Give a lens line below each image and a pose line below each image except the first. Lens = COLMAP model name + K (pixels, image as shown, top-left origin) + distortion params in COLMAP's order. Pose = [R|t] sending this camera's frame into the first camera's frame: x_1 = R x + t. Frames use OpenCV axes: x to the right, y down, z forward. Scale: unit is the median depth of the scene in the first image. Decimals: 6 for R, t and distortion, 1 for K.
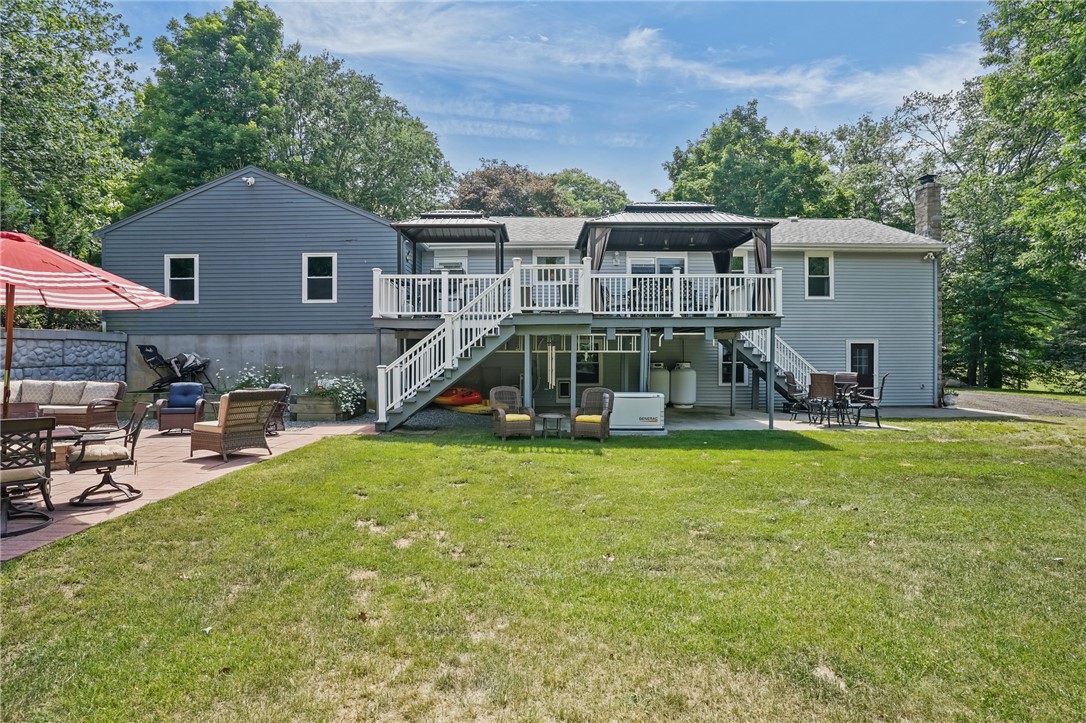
lens RADIAL K [[563.7, 0, 543.0], [0, 563.7, 361.5], [0, 0, 1]] dist [-0.000119, -0.000133]
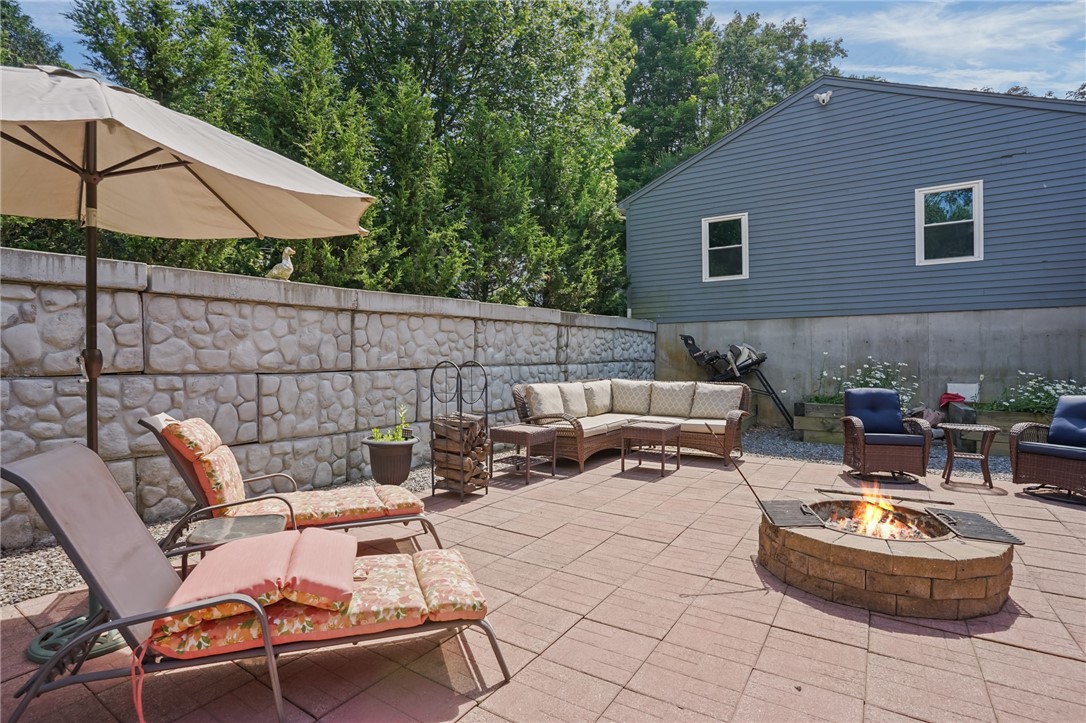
lens RADIAL K [[537.0, 0, 543.0], [0, 537.0, 361.5], [0, 0, 1]] dist [-0.087239, 0.044823]
pose [[0.853803, 0.000183, -0.520596, -0.481984], [0.000190, 1.000000, 0.000662, 0.006572], [0.520596, -0.000664, 0.853803, 0.264460]]
